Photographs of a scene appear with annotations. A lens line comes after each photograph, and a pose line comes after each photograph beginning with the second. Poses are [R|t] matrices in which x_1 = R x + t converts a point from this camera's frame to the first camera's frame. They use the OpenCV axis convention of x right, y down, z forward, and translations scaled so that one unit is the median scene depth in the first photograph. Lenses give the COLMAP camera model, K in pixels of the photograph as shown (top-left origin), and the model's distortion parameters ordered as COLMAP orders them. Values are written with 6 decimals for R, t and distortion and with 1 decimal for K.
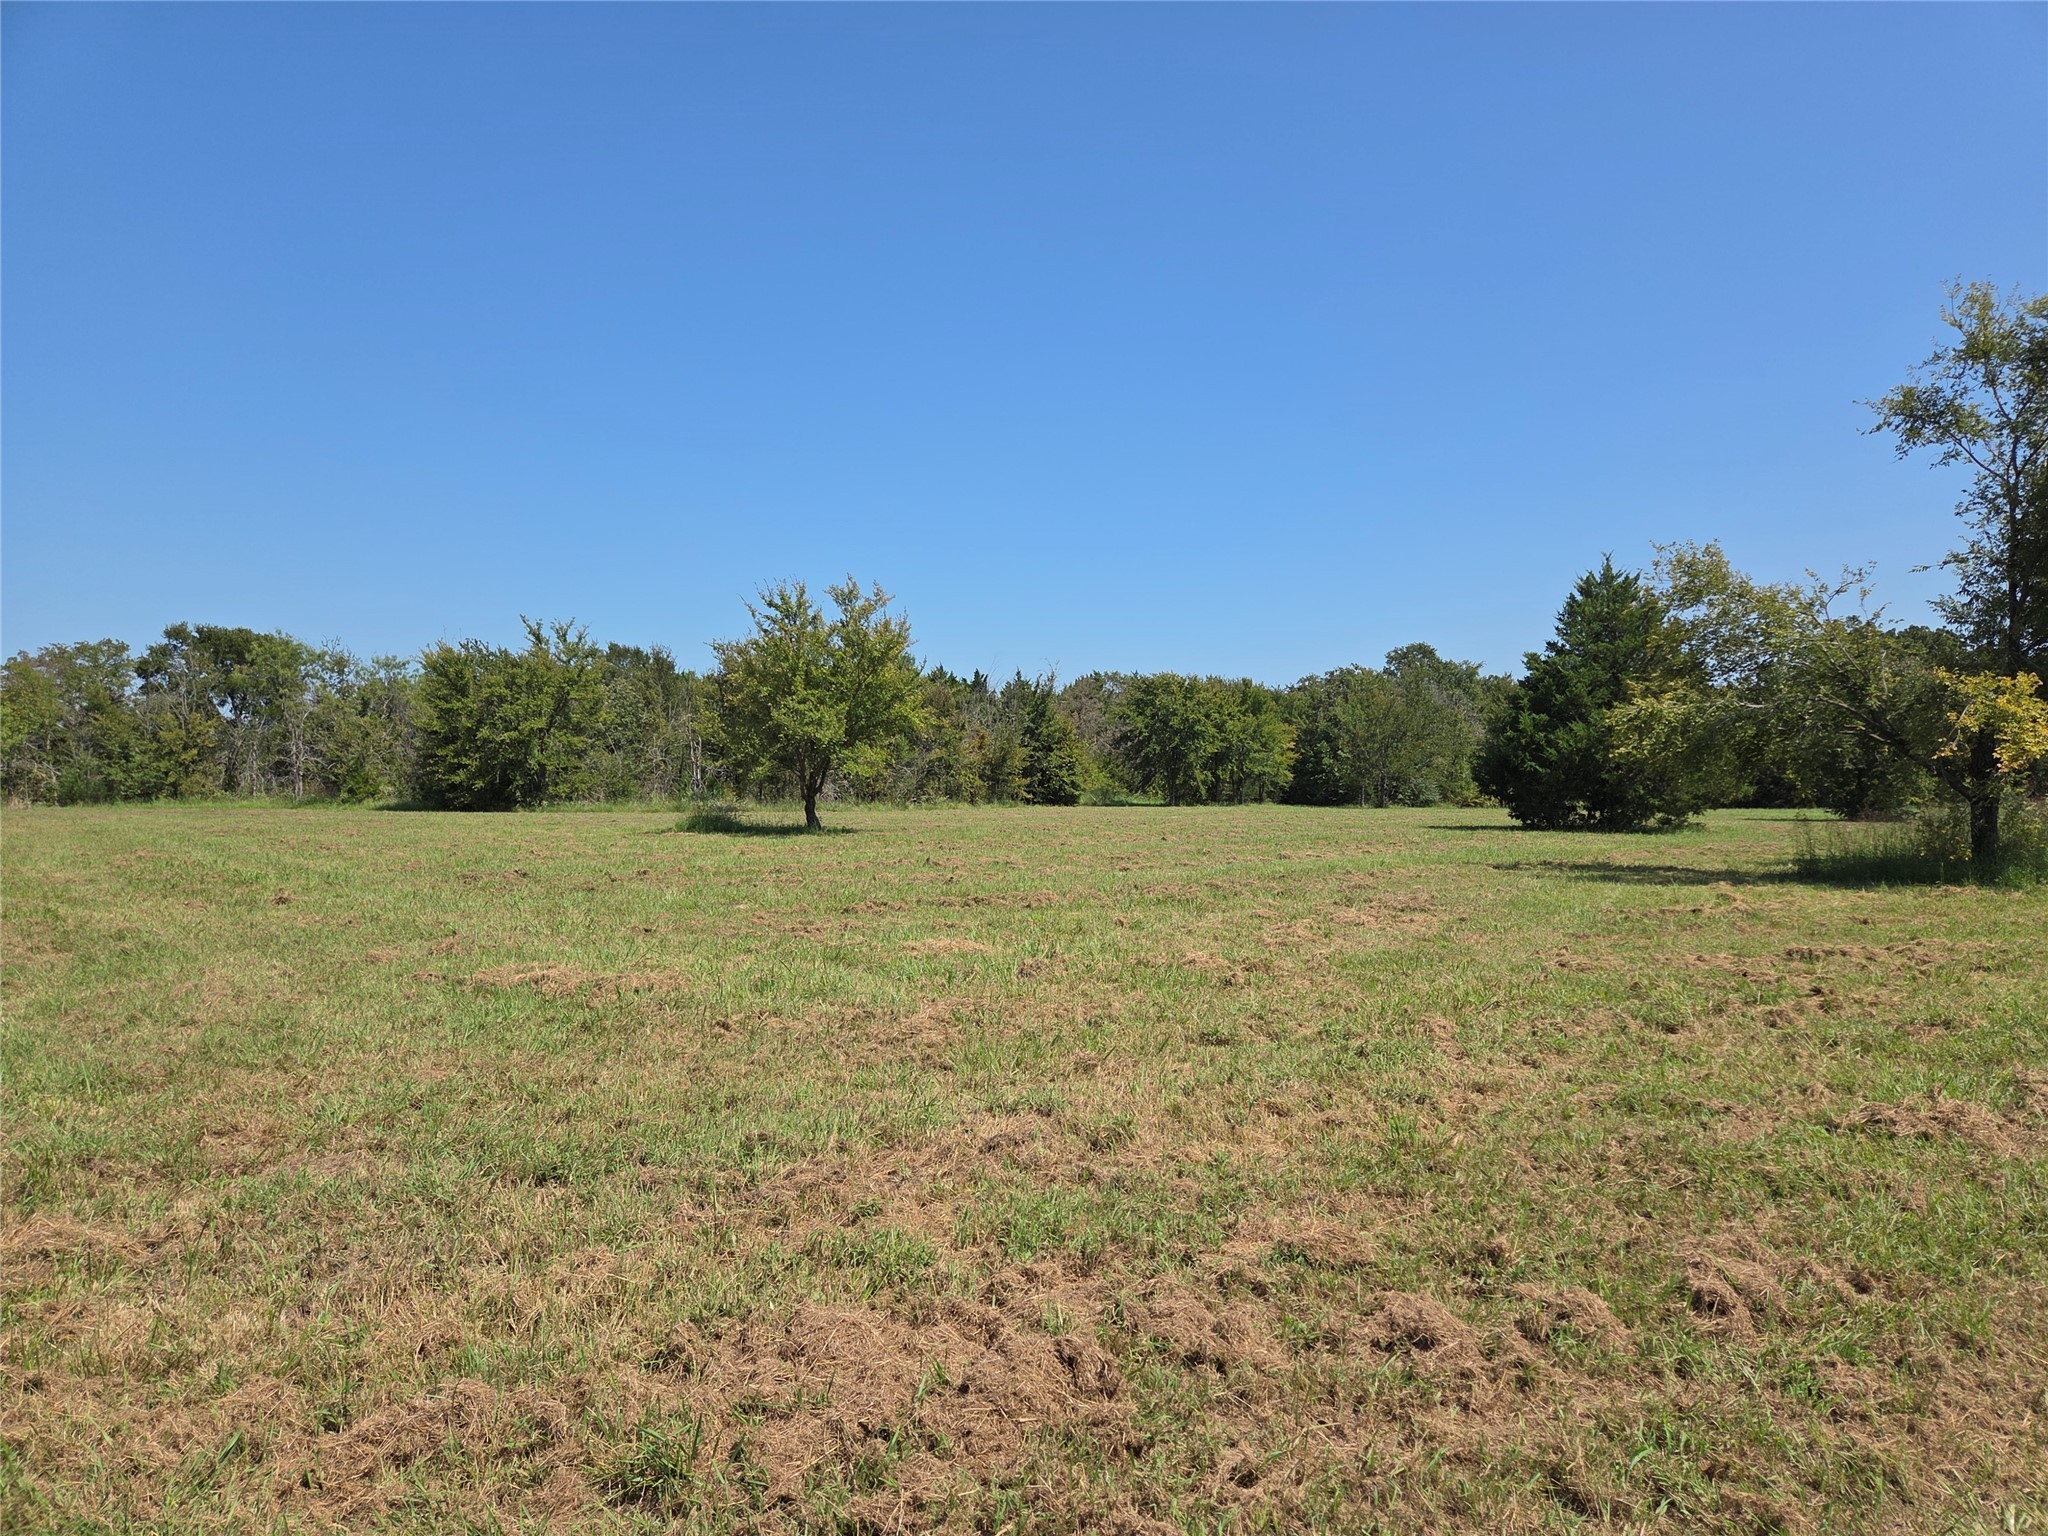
lens RADIAL K [[1365.2, 0, 1051.8], [0, 1365.2, 767.7], [0, 0, 1]] dist [0.079508, -0.068959]
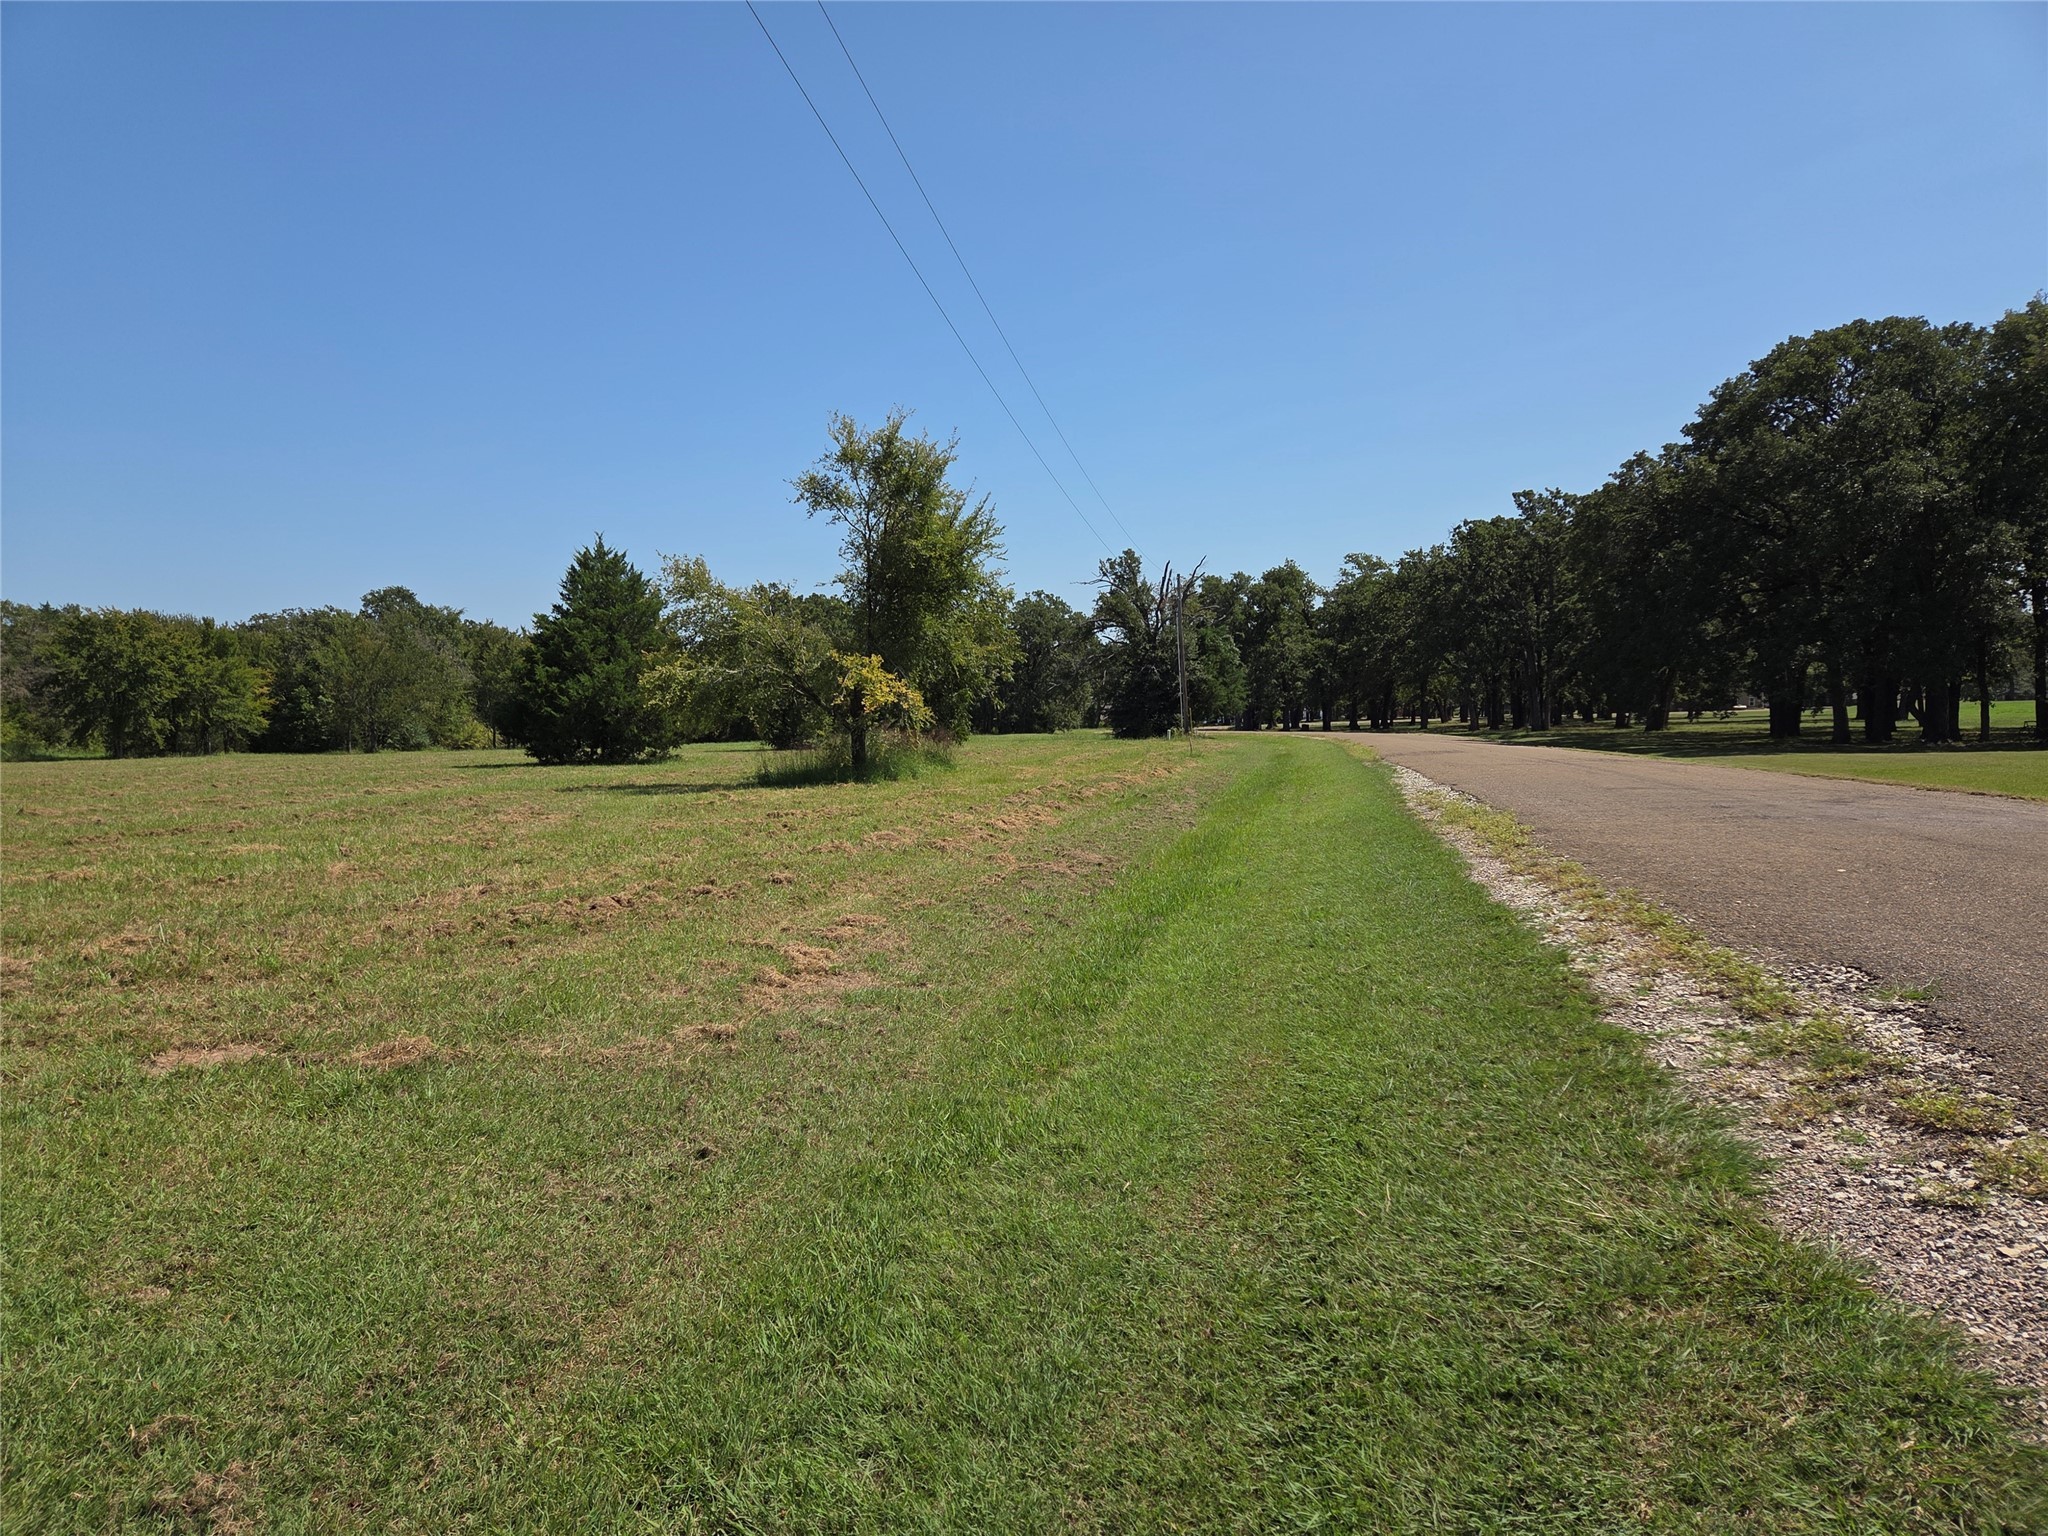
lens RADIAL K [[1338.0, 0, 1026.1], [0, 1338.0, 793.3], [0, 0, 1]] dist [0.059492, -0.066565]
pose [[0.759389, -0.052702, 0.648499, -0.089969], [0.012257, 0.997696, 0.066727, -0.002935], [-0.650522, -0.042723, 0.758285, -0.142127]]
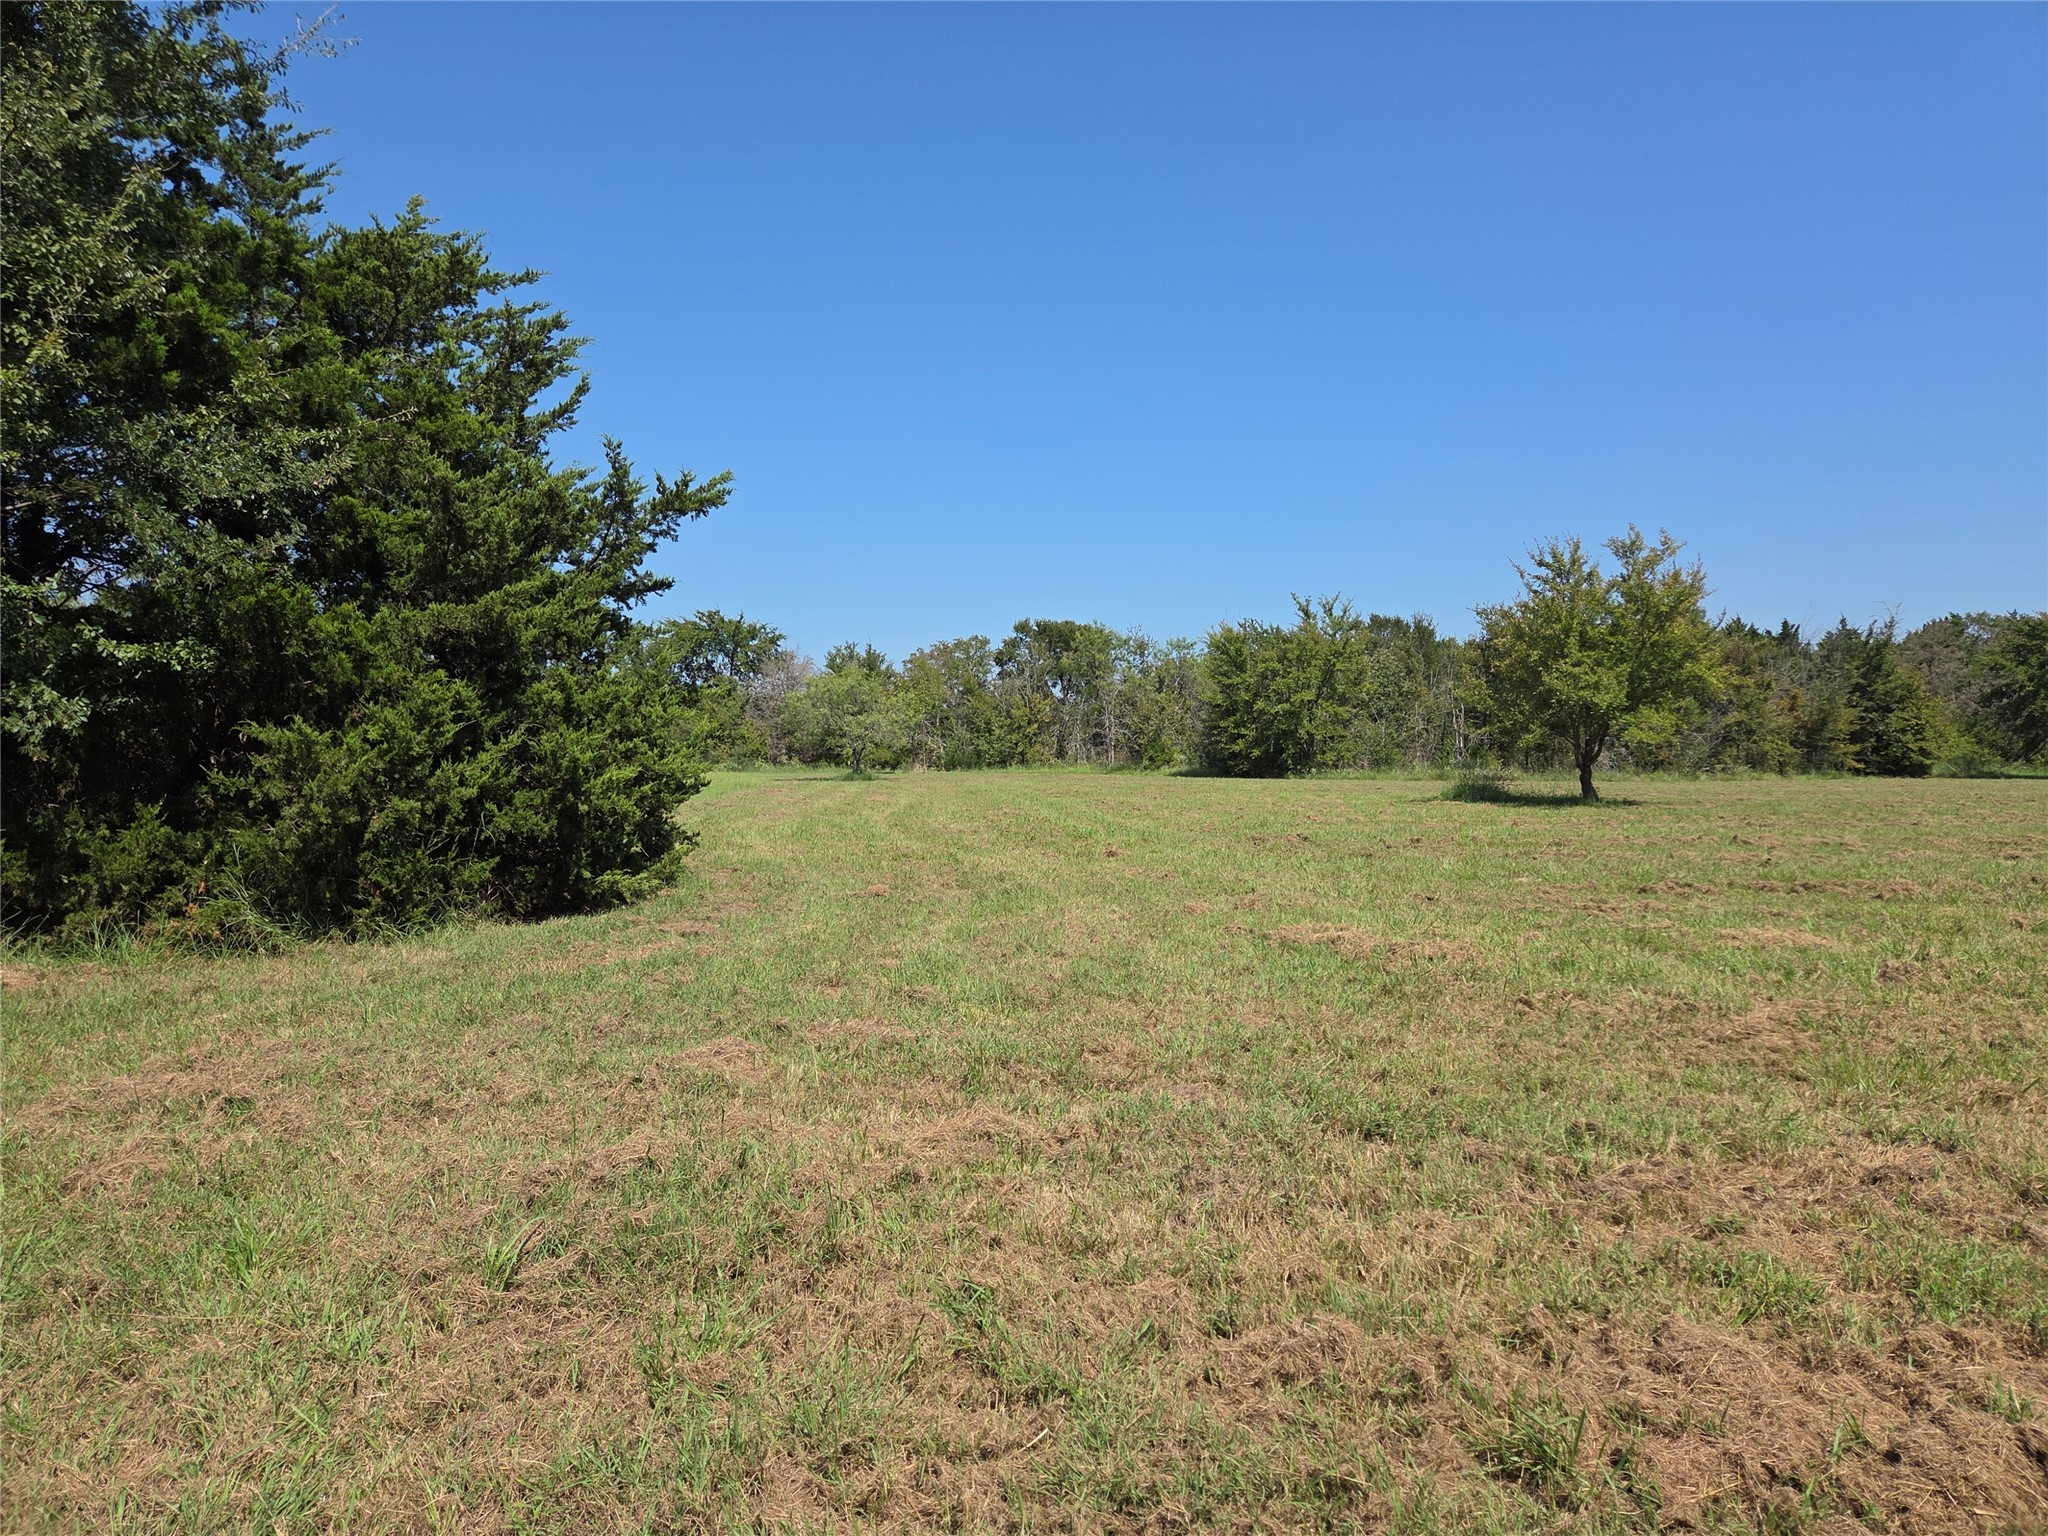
lens RADIAL K [[1366.1, 0, 1041.1], [0, 1366.1, 747.3], [0, 0, 1]] dist [0.076145, -0.064545]
pose [[0.854388, -0.004460, -0.519617, -0.003450], [0.008824, 0.999944, 0.005926, -0.000159], [0.519561, -0.009648, 0.854379, -0.000835]]
